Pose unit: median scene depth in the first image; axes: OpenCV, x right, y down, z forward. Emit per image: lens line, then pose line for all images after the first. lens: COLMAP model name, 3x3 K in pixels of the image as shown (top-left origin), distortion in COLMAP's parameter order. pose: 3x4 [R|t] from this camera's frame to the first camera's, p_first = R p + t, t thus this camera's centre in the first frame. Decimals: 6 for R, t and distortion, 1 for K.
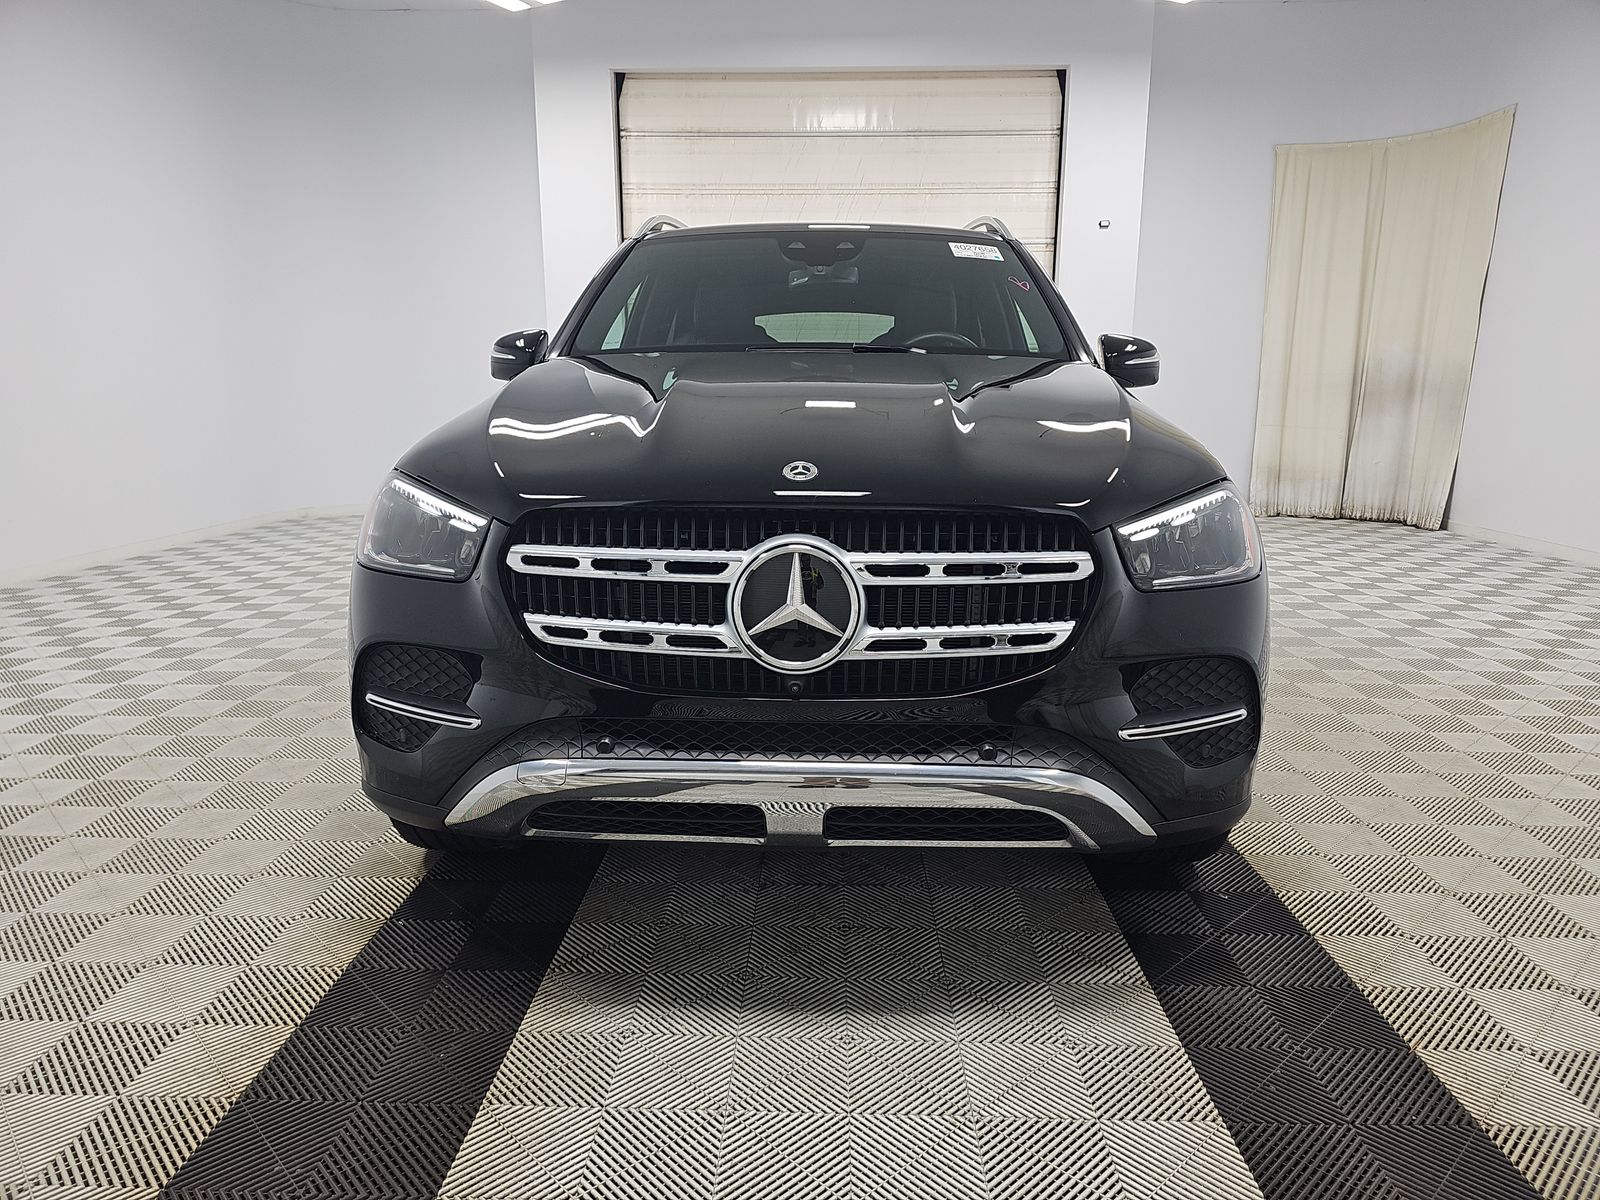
lens RADIAL K [[1067.1, 0, 800.0], [0, 1067.1, 600.0], [0, 0, 1]] dist [0.126161, -0.157080]
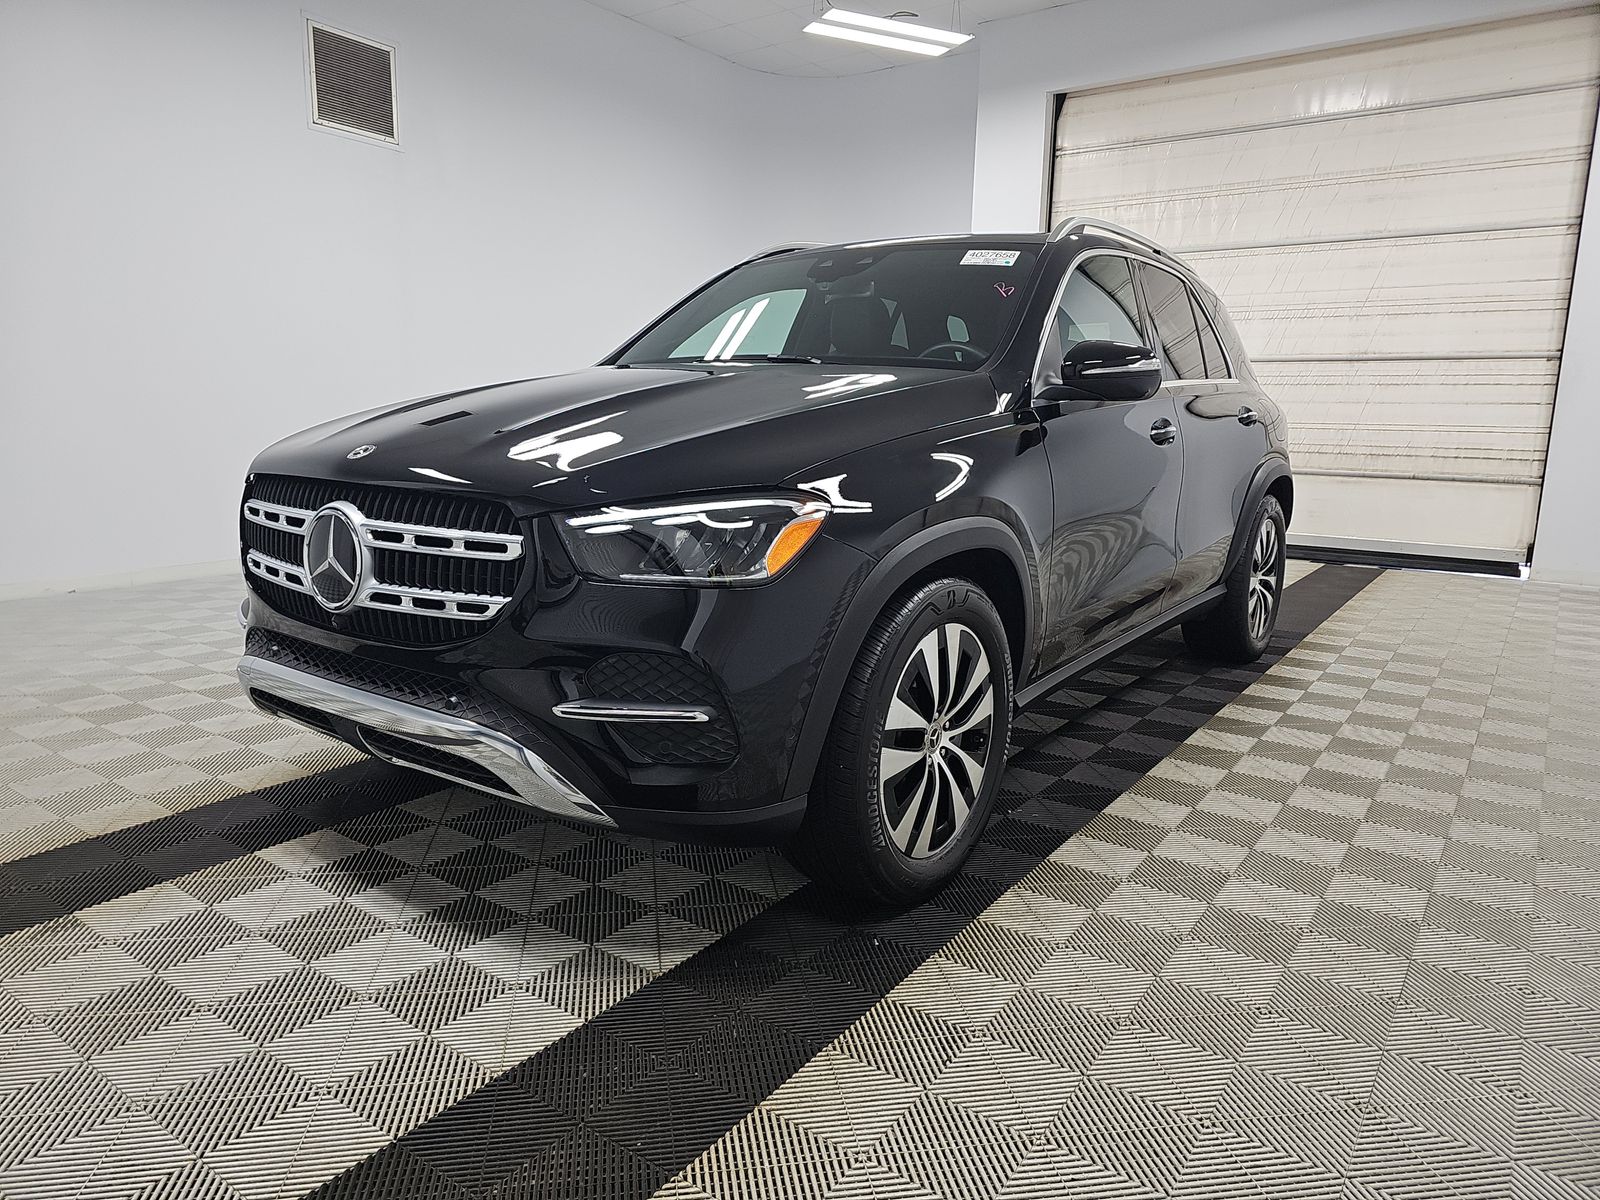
lens RADIAL K [[1068.3, 0, 800.0], [0, 1068.3, 600.0], [0, 0, 1]] dist [0.036660, -0.002701]
pose [[0.828606, 0.114673, -0.547962, 1.078247], [-0.122673, 0.992200, 0.022139, -0.038047], [0.546227, 0.048876, 0.836210, 0.229141]]
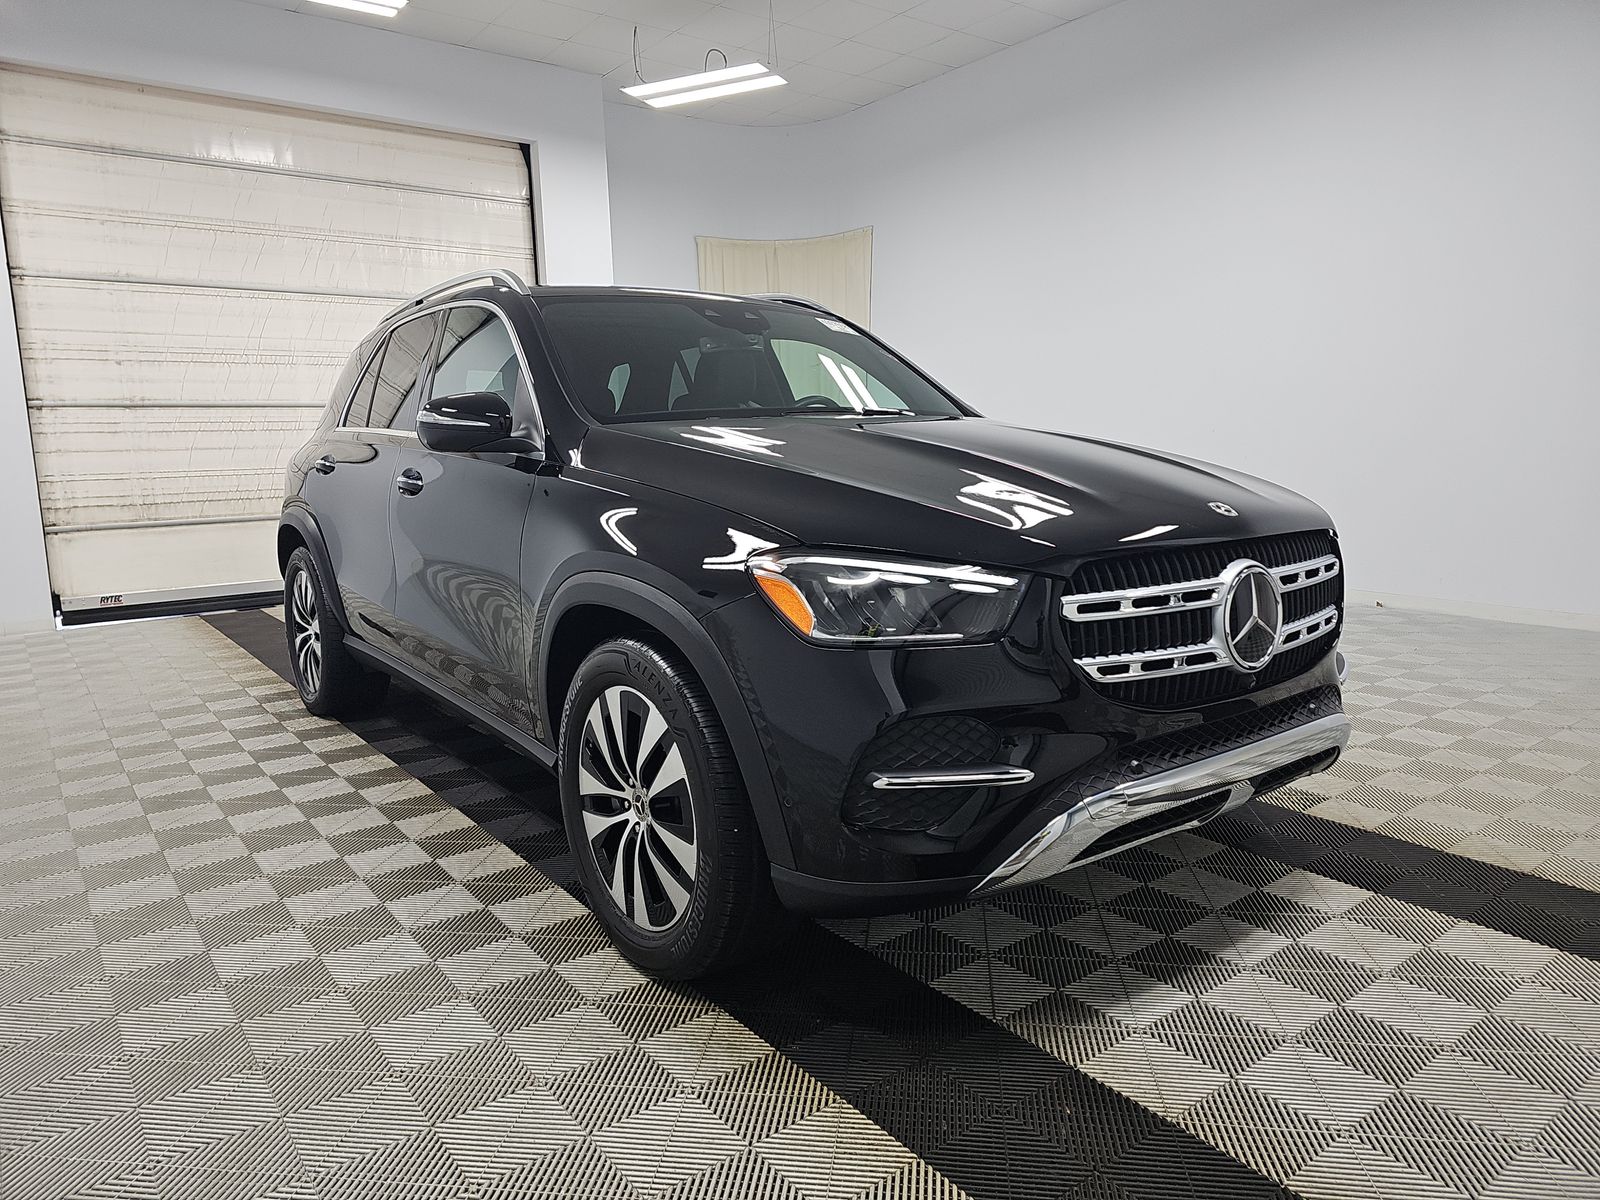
lens RADIAL K [[1054.8, 0, 798.9], [0, 1054.8, 631.6], [0, 0, 1]] dist [0.002184, -0.004082]
pose [[0.771495, -0.134271, 0.621906, -1.093074], [0.145313, 0.988828, 0.033224, -0.087647], [-0.619419, 0.064739, 0.782387, 0.347561]]
